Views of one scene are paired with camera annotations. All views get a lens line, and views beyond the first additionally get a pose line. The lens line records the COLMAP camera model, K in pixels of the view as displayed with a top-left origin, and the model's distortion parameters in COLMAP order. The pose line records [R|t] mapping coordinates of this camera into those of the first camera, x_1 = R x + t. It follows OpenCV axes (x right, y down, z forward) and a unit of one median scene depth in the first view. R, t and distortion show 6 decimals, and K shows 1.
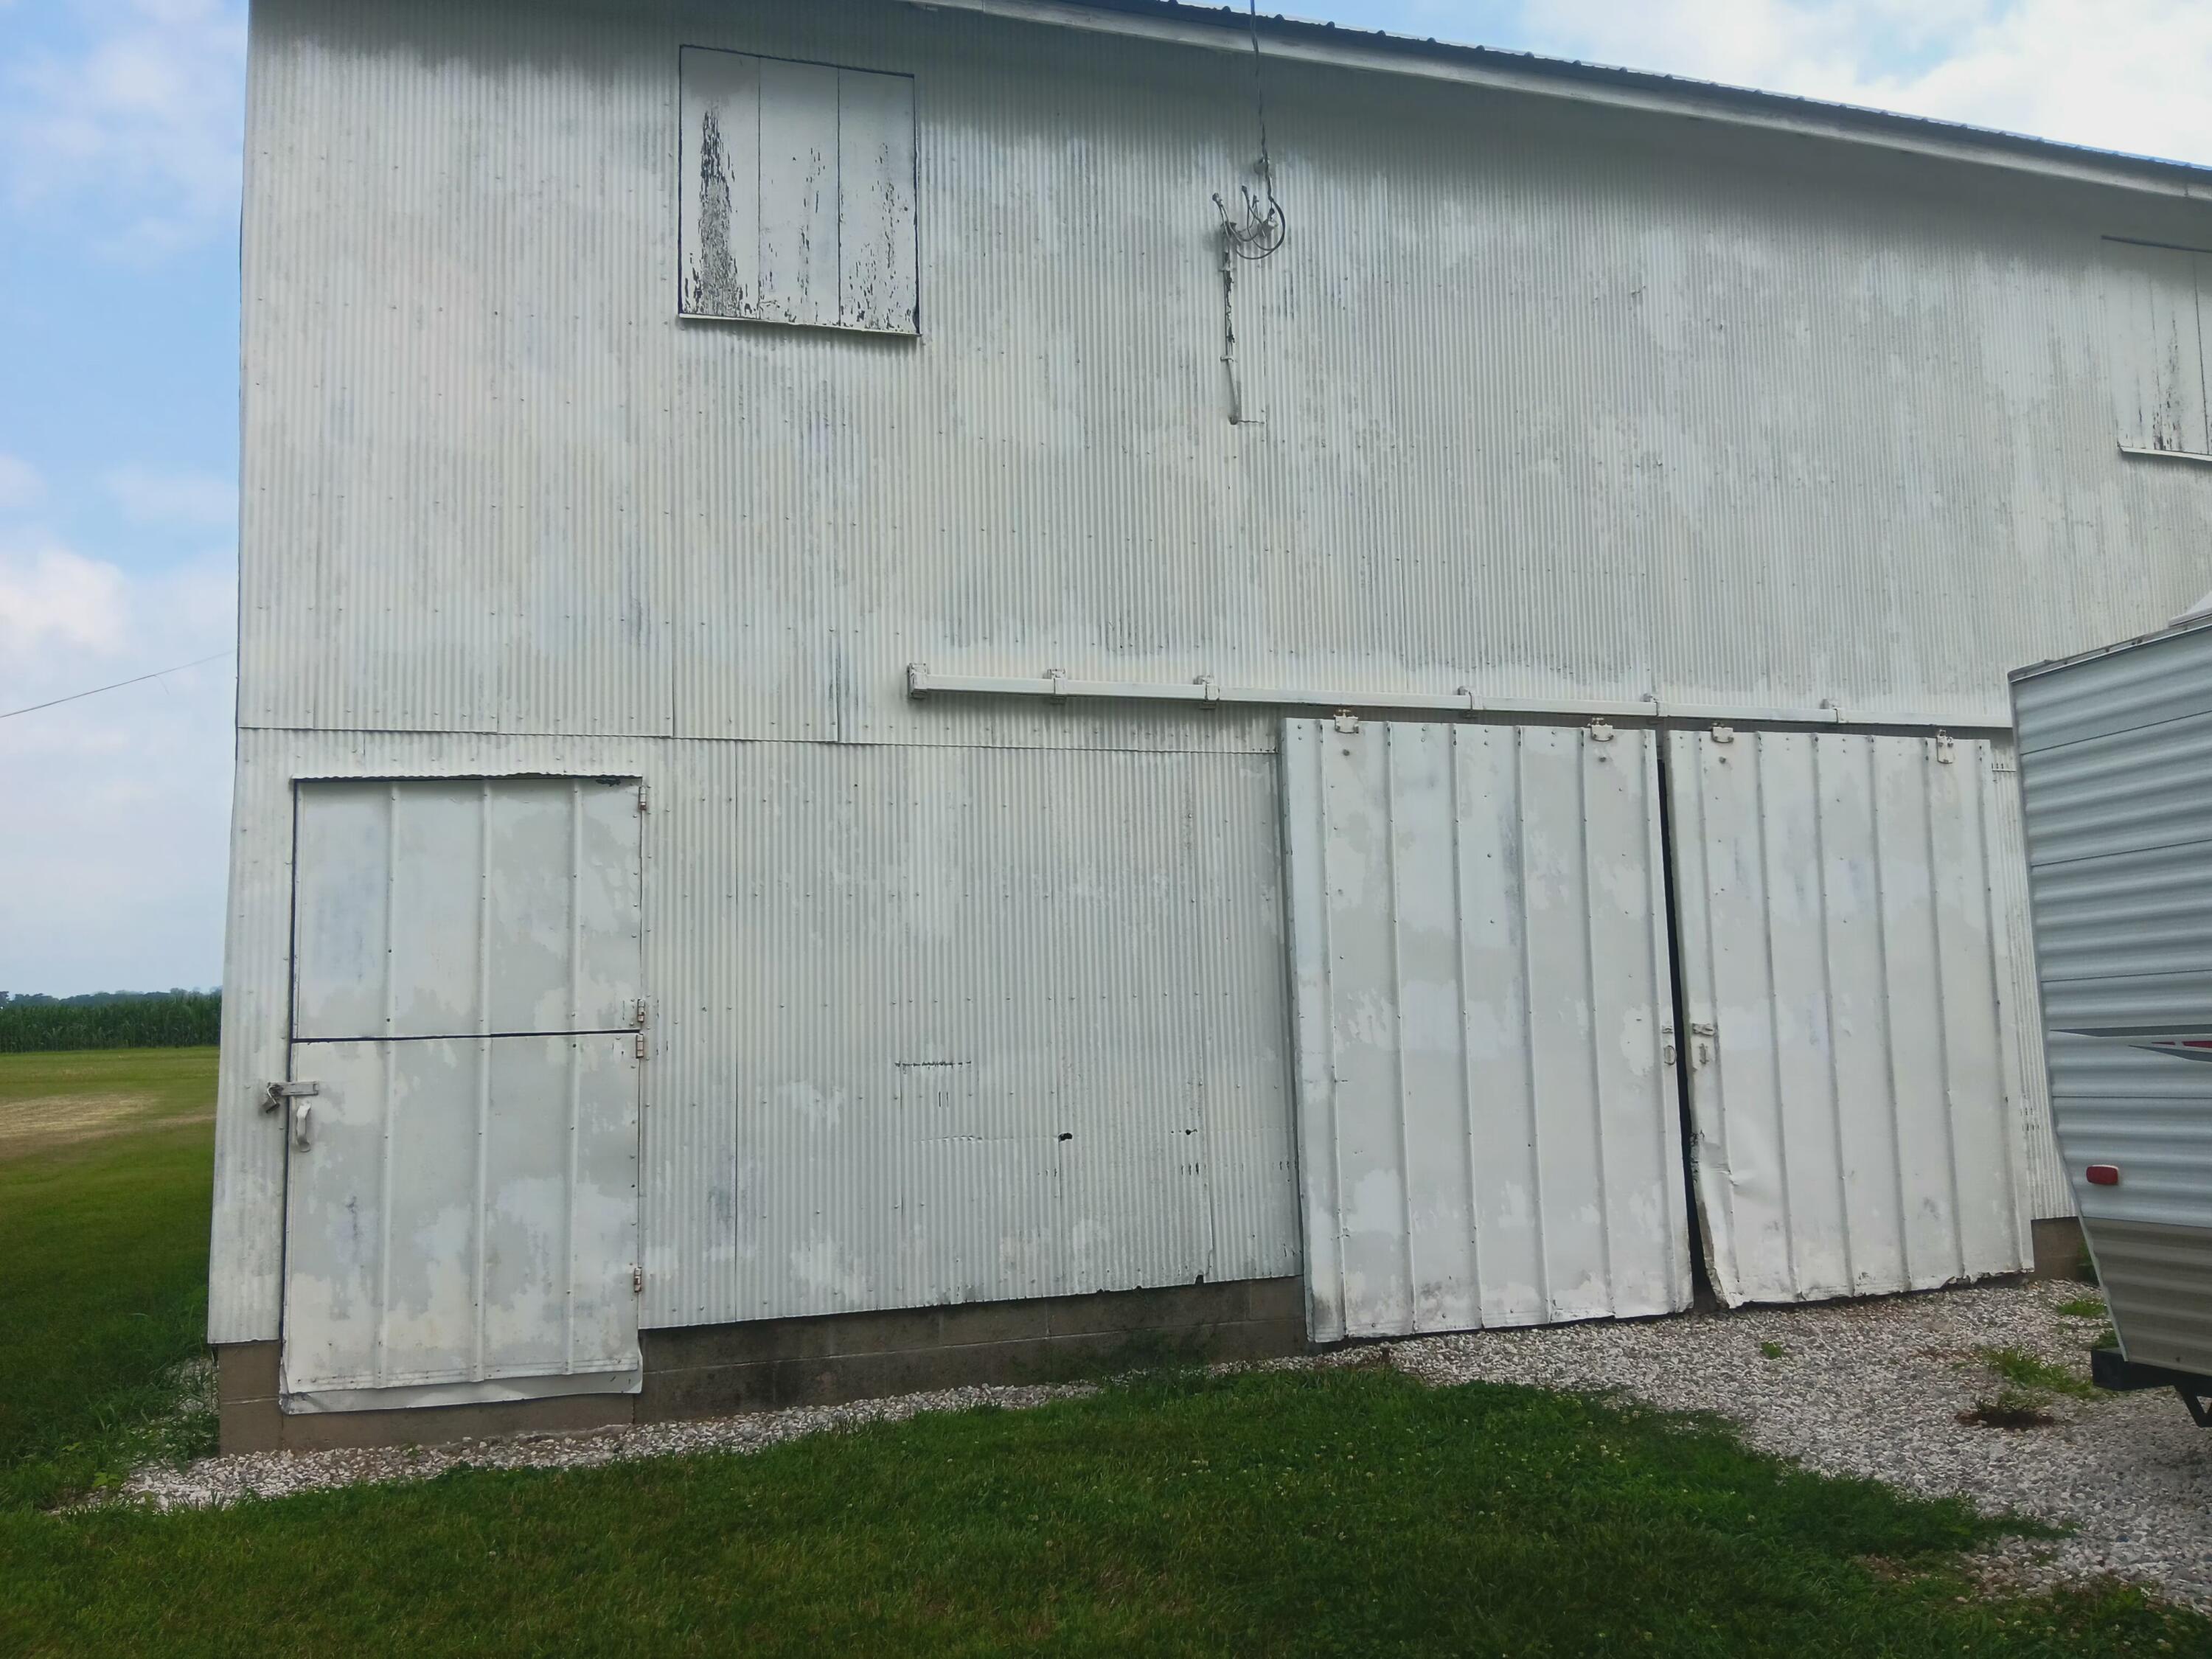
lens RADIAL K [[1759.2, 0, 1105.8], [0, 1759.2, 839.4], [0, 0, 1]] dist [0.052736, -0.123333]
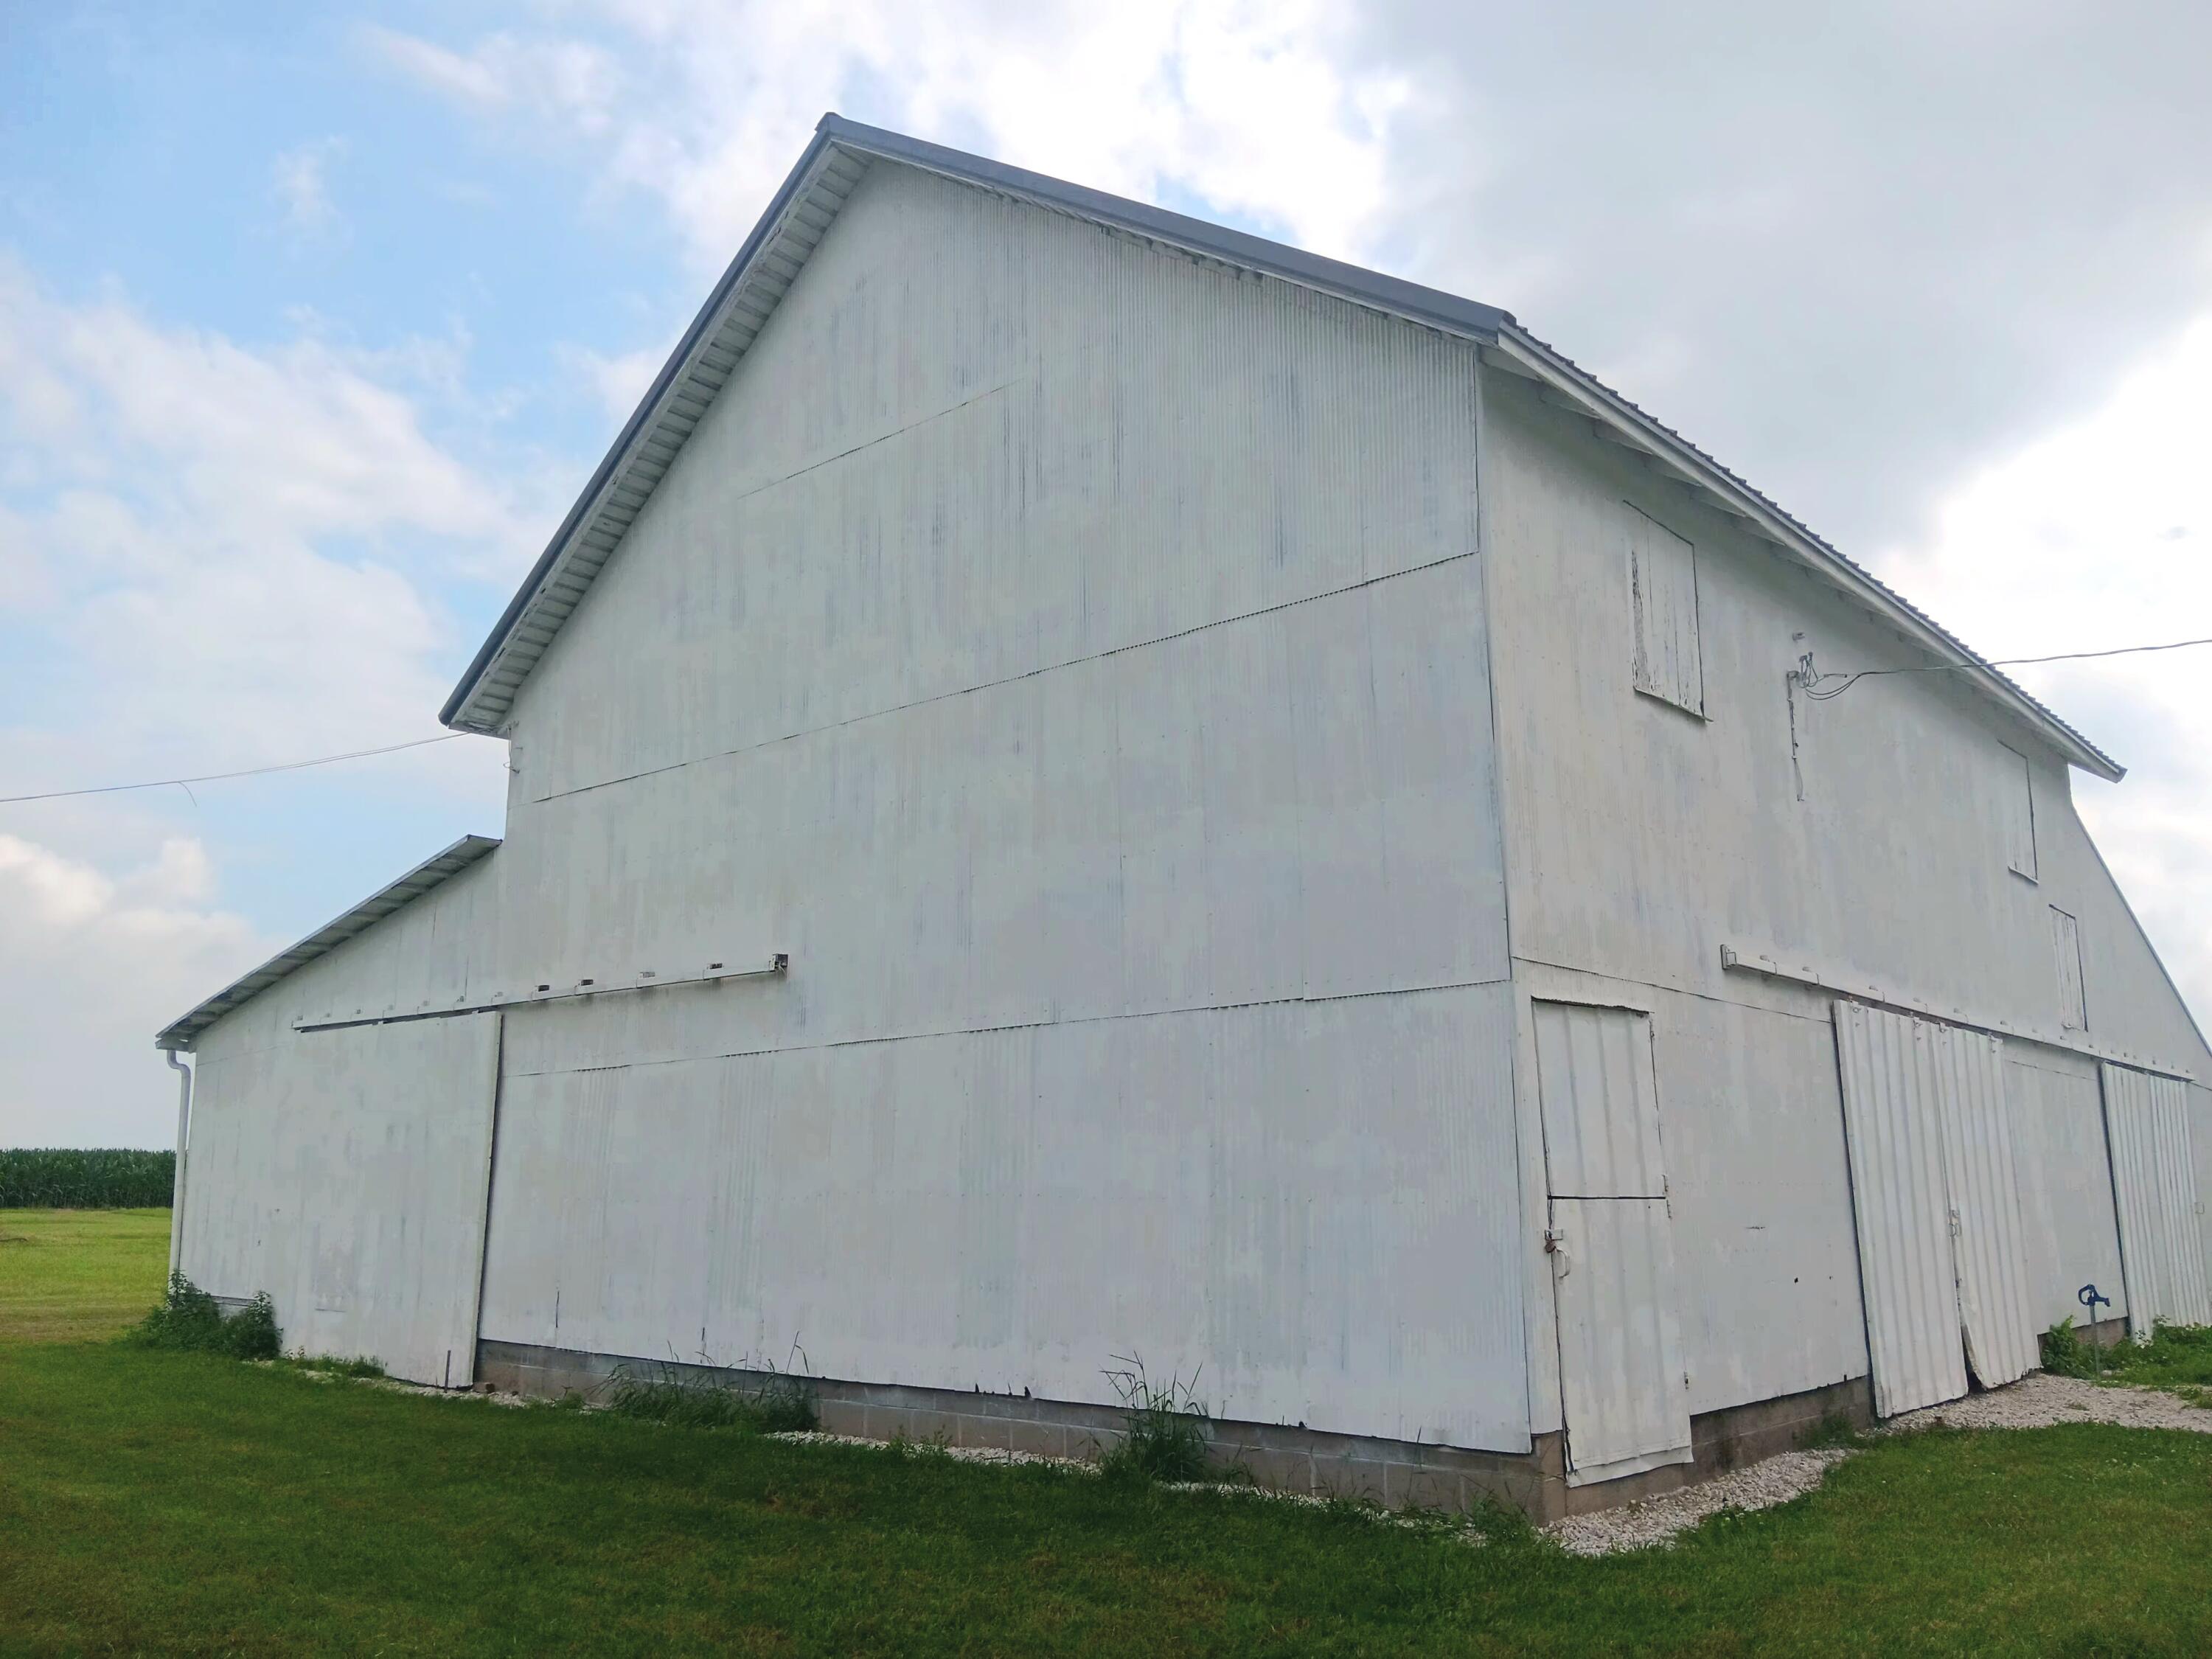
lens RADIAL K [[1759.2, 0, 1103.3], [0, 1759.2, 820.4], [0, 0, 1]] dist [0.052736, -0.123333]
pose [[0.853176, 0.131639, 0.504740, -1.311789], [-0.070501, 0.987854, -0.138468, 0.036748], [-0.516837, 0.082553, 0.852094, 0.013884]]
